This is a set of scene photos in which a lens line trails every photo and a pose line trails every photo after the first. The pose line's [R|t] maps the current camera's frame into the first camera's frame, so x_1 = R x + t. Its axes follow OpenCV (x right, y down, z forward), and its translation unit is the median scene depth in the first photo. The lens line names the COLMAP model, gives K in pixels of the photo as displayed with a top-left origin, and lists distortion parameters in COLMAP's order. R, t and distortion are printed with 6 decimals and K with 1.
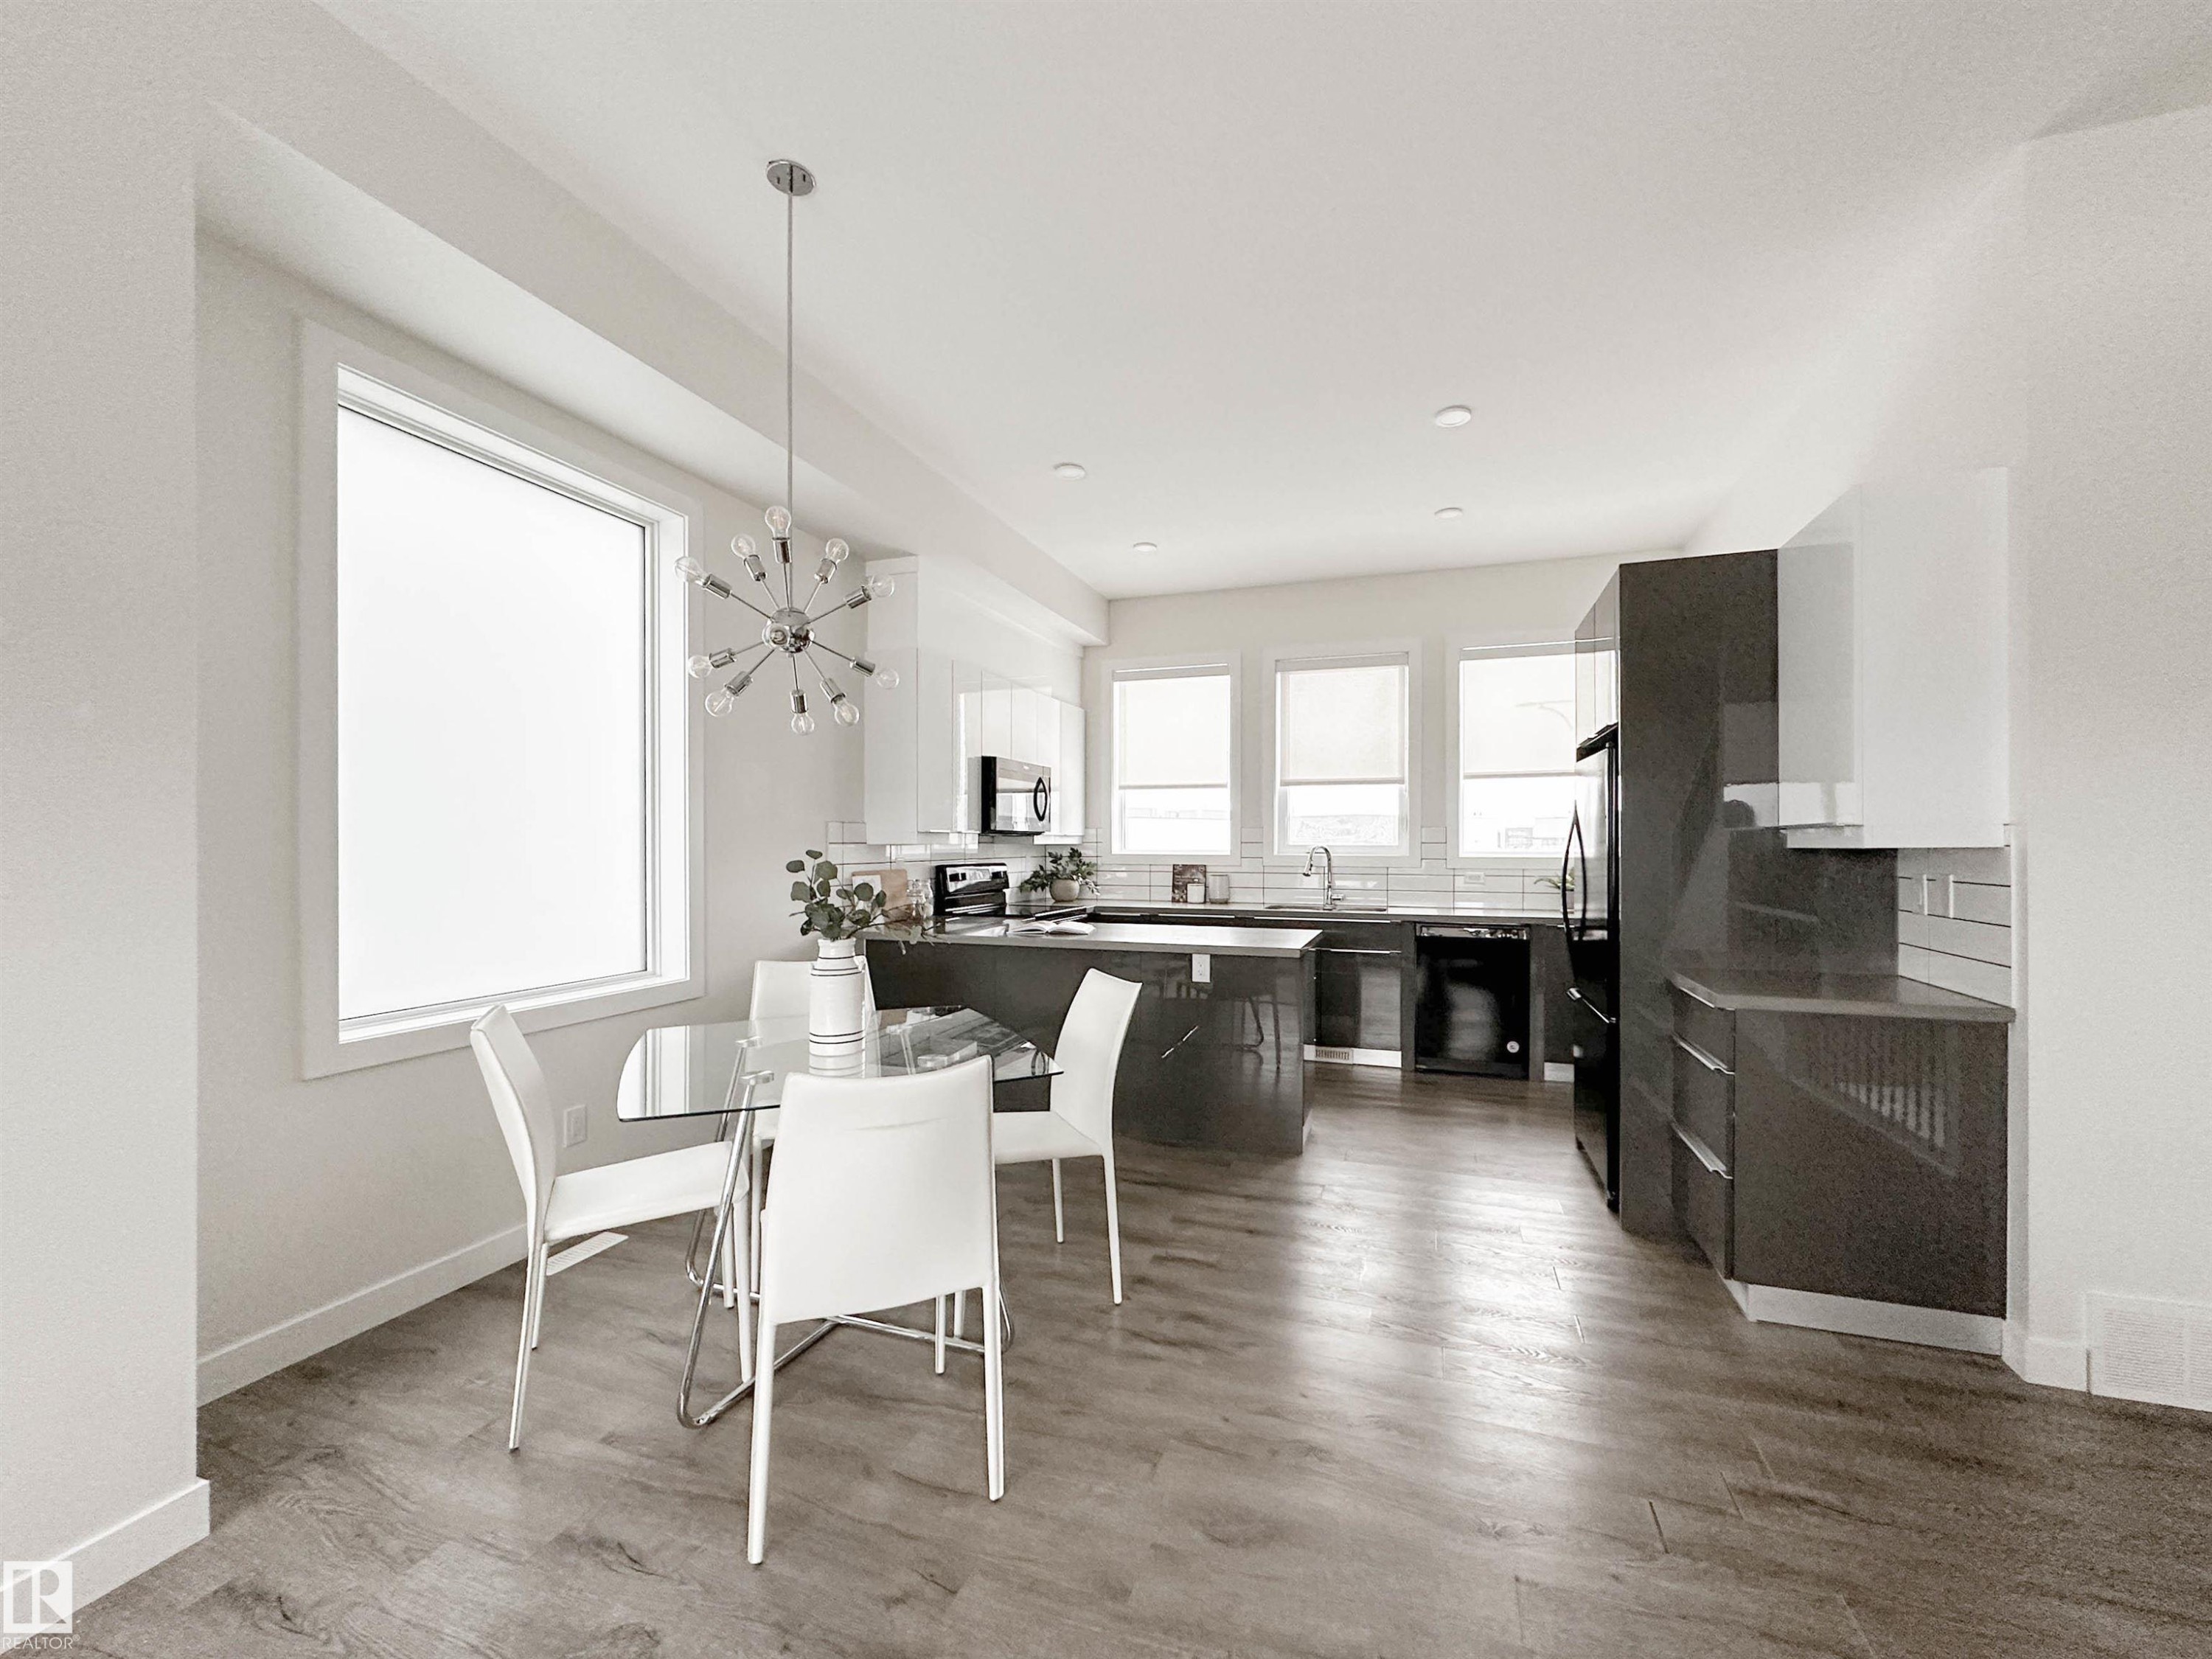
lens RADIAL K [[889.8, 0, 1118.5], [0, 889.8, 838.9], [0, 0, 1]] dist [-0.001826, -0.000185]
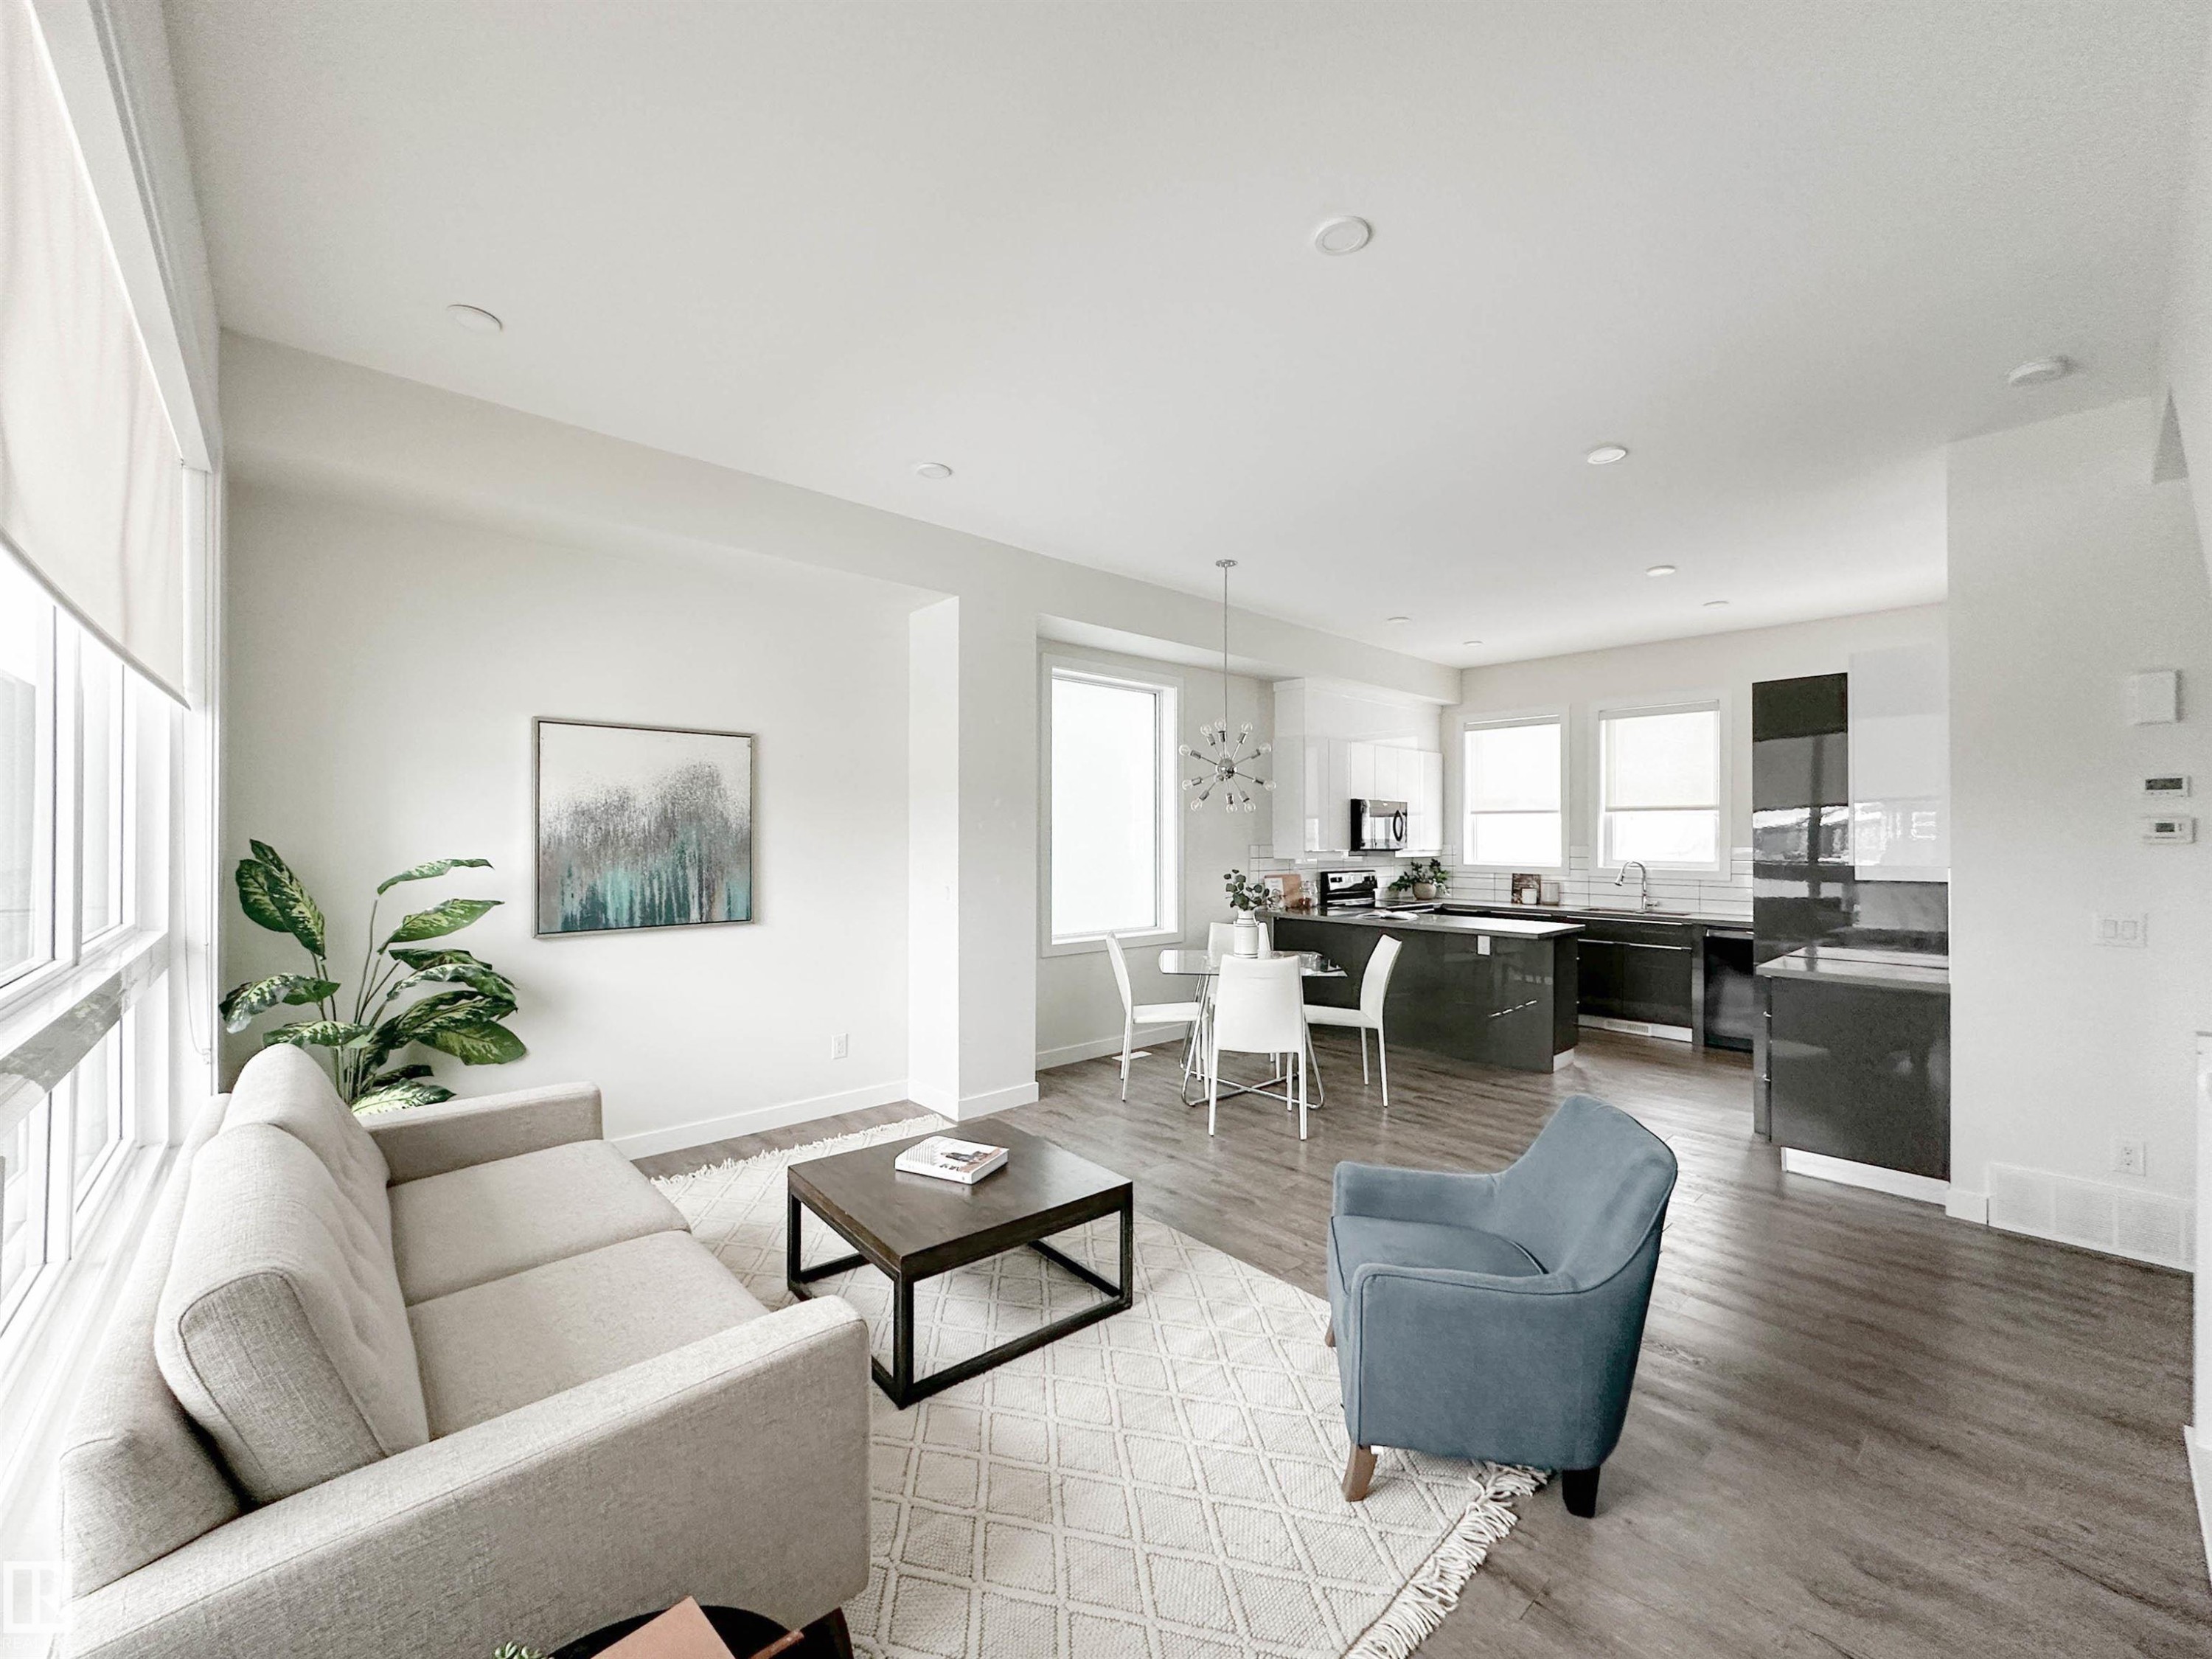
lens RADIAL K [[890.6, 0, 1116.5], [0, 890.6, 824.1], [0, 0, 1]] dist [0.001731, 0.000210]
pose [[0.883732, -0.003907, -0.467977, 0.285864], [-0.001407, 0.999938, -0.011004, -0.049435], [0.467991, 0.010383, 0.883672, -0.725629]]
